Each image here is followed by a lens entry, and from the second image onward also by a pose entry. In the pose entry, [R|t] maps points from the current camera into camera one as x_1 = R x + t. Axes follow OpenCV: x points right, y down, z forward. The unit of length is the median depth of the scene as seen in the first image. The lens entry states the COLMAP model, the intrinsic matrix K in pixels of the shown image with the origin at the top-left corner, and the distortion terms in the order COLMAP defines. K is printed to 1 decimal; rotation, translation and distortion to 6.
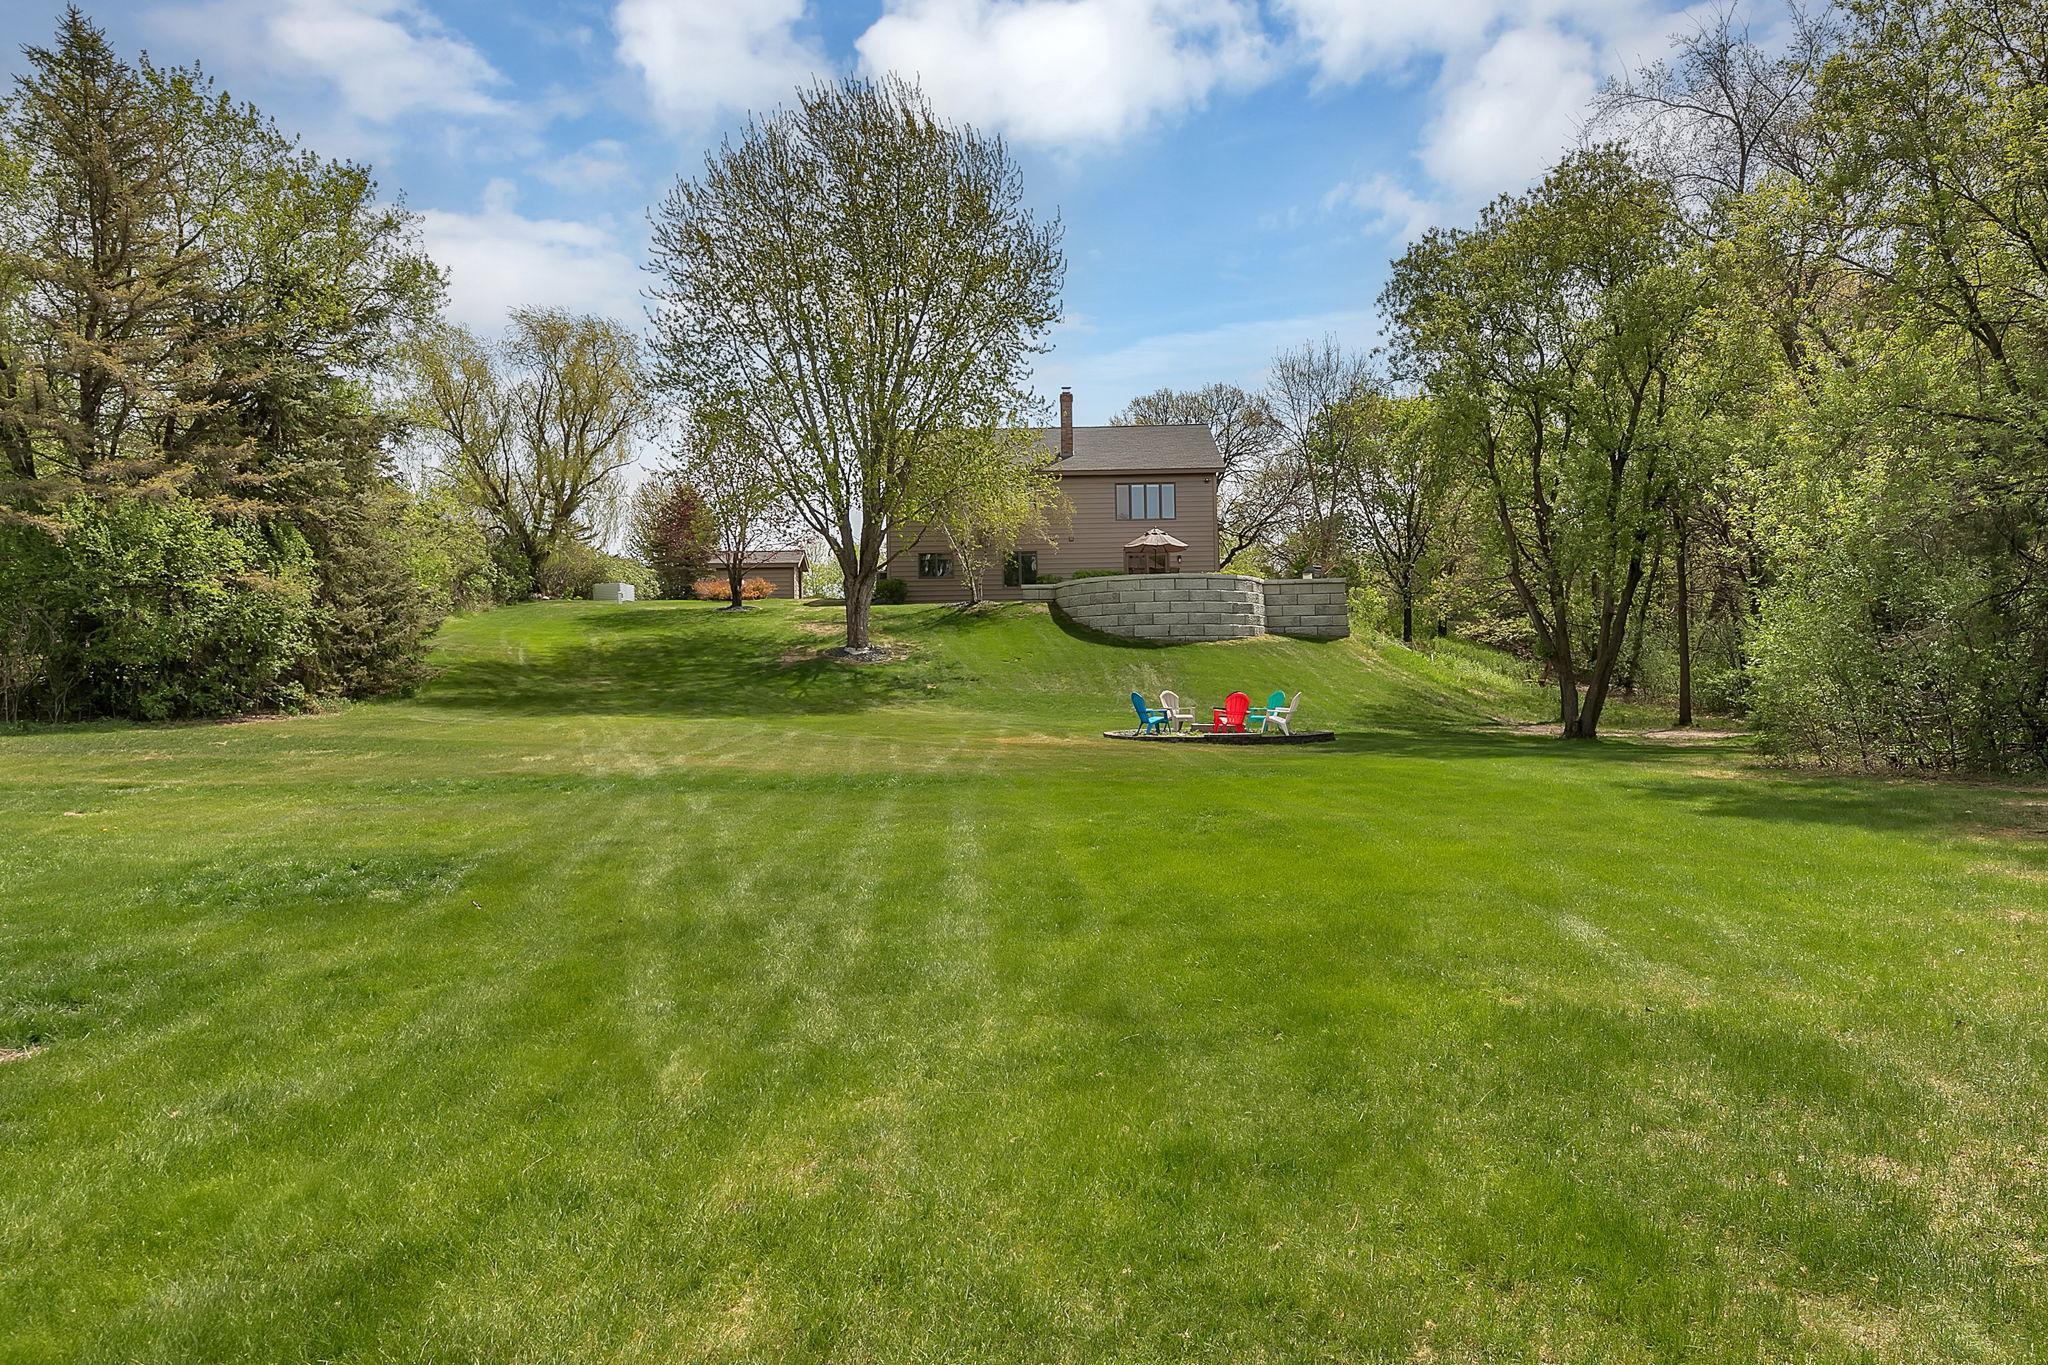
lens RADIAL K [[1202.9, 0, 1044.0], [0, 1202.9, 676.4], [0, 0, 1]] dist [-0.020832, 0.000225]
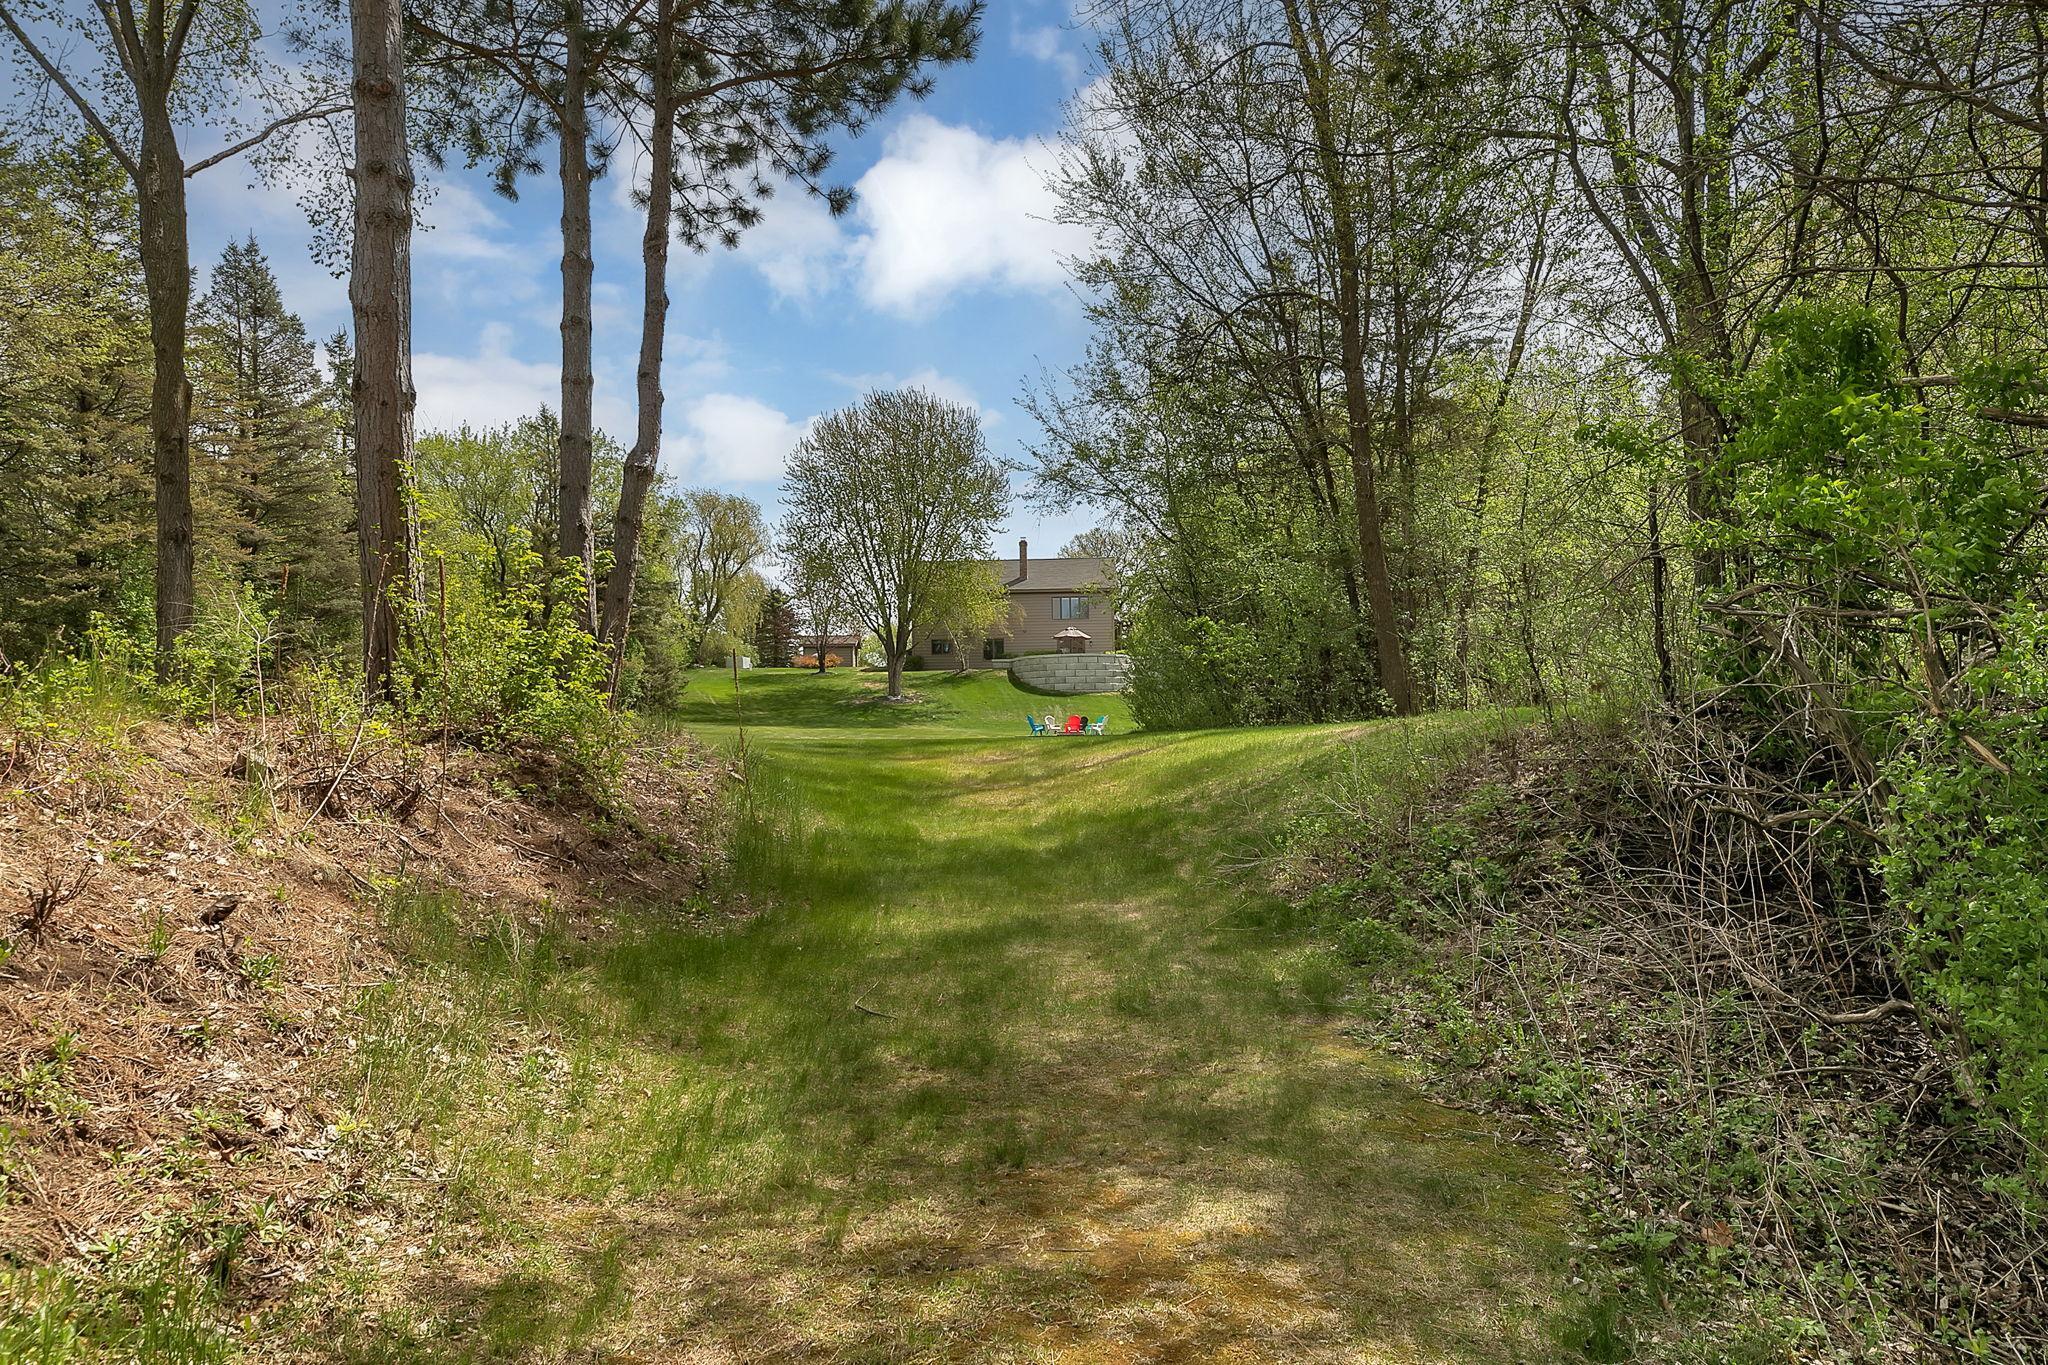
lens RADIAL K [[941.9, 0, 1030.5], [0, 941.9, 690.5], [0, 0, 1]] dist [0.003066, 0.000423]
pose [[0.999978, 0.003086, -0.005822, 0.046824], [-0.003289, 0.999377, -0.035152, 0.014512], [0.005710, 0.035170, 0.999365, -0.339515]]
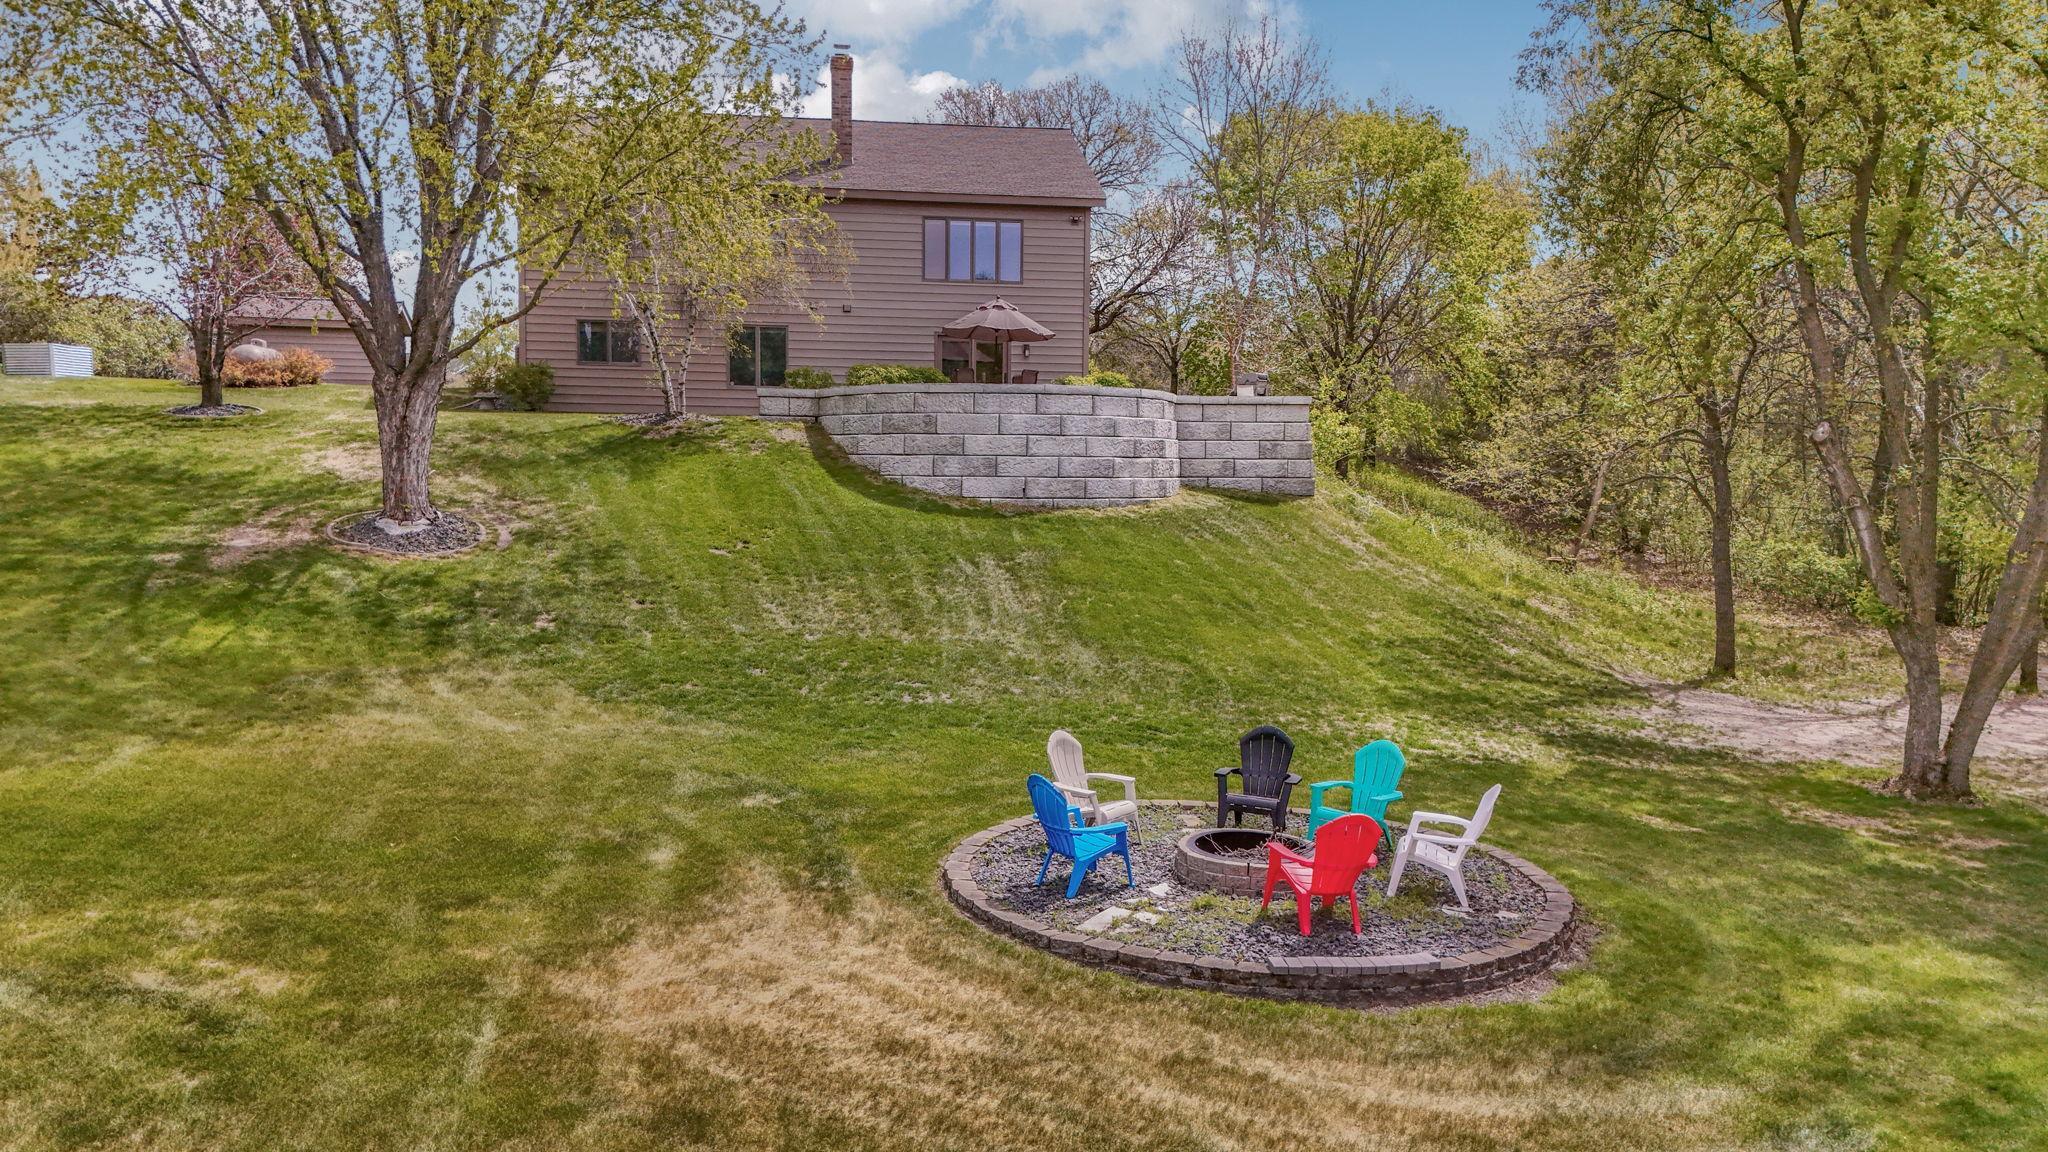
lens RADIAL K [[1504.6, 0, 1024.0], [0, 1504.6, 576.0], [0, 0, 1]] dist [0.079024, -0.080334]
pose [[0.988504, 0.020531, 0.149792, 0.000745], [-0.030429, 0.997480, 0.064087, -0.041045], [-0.148099, -0.067908, 0.986638, 0.306361]]
